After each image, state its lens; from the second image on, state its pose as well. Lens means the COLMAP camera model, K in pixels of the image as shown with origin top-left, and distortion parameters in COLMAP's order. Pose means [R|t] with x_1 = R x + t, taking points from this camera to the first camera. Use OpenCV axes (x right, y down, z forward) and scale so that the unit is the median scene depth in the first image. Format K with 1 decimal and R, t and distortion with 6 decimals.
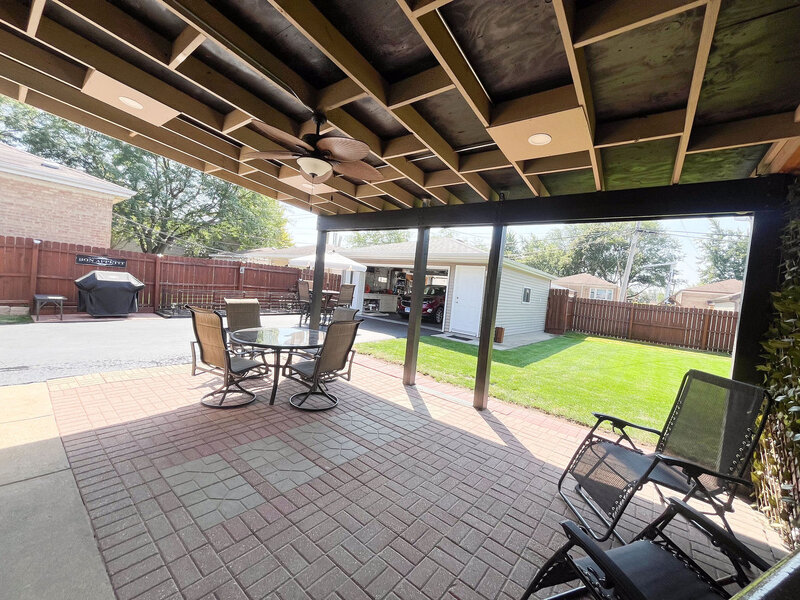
lens RADIAL K [[331.7, 0, 400.0], [0, 331.7, 300.0], [0, 0, 1]] dist [0.000637, 0.000021]
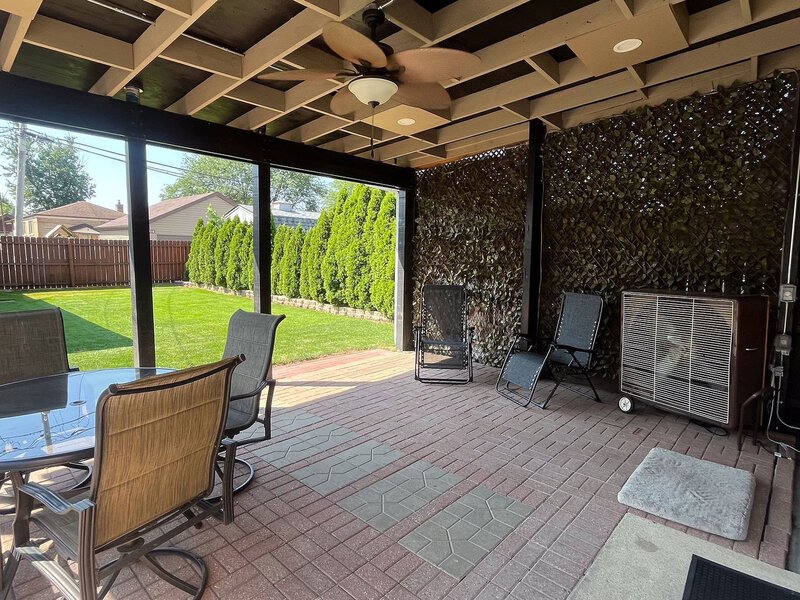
lens RADIAL K [[446.7, 0, 400.0], [0, 446.7, 300.0], [0, 0, 1]] dist [0.001203, 0.000140]
pose [[0.038318, -0.200886, 0.978865, -1.006511], [0.026674, 0.979441, 0.199960, -0.129008], [-0.998910, 0.018448, 0.042889, 0.733859]]
